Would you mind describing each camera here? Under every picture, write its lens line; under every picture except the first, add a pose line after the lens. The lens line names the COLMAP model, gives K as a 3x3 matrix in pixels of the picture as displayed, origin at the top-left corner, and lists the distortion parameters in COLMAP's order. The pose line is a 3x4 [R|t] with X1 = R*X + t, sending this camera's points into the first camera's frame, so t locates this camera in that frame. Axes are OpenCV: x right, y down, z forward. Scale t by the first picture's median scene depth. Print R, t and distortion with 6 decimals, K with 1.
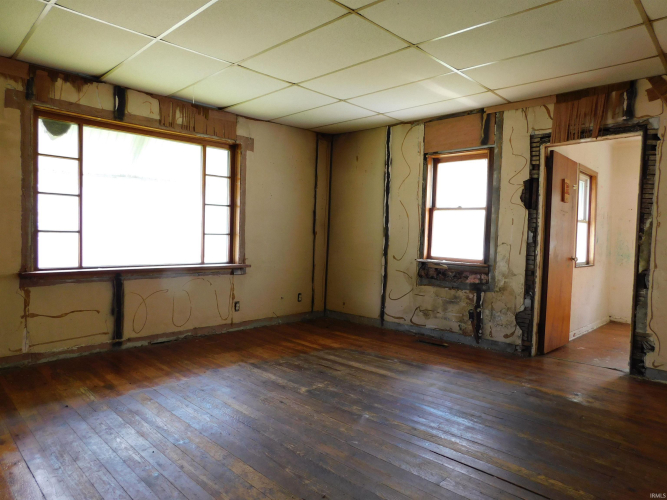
lens RADIAL K [[442.2, 0, 333.5], [0, 442.2, 250.0], [0, 0, 1]] dist [-0.067350, 0.057048]
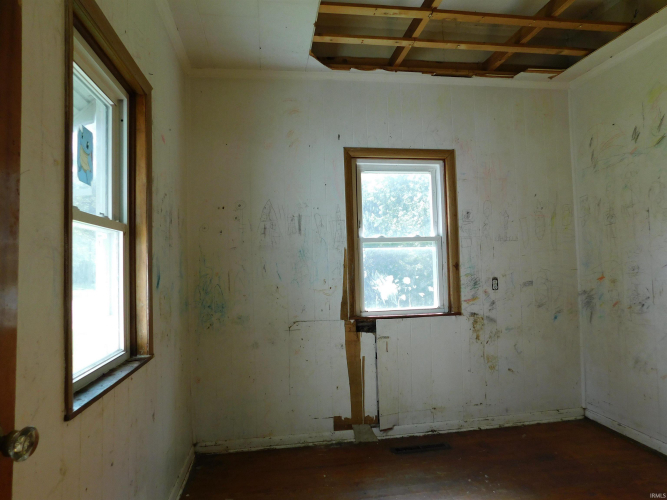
lens RADIAL K [[442.2, 0, 333.5], [0, 442.2, 250.0], [0, 0, 1]] dist [-0.067350, 0.057048]
pose [[0.606175, -0.011911, 0.795242, 0.564311], [0.064191, 0.997359, -0.033992, -0.036069], [-0.792736, 0.071652, 0.605339, 0.919111]]
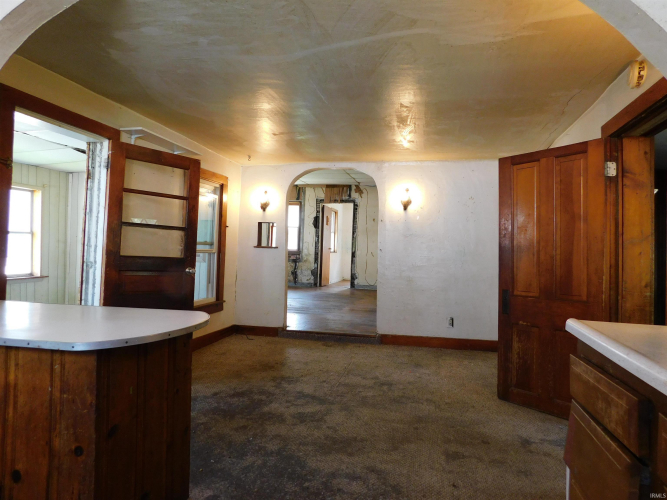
lens RADIAL K [[442.2, 0, 333.5], [0, 442.2, 250.0], [0, 0, 1]] dist [-0.067350, 0.057048]
pose [[0.849365, -0.003267, 0.527796, -0.788649], [0.007206, 0.999959, -0.005407, 0.044581], [-0.527757, 0.008396, 0.849354, -1.180329]]
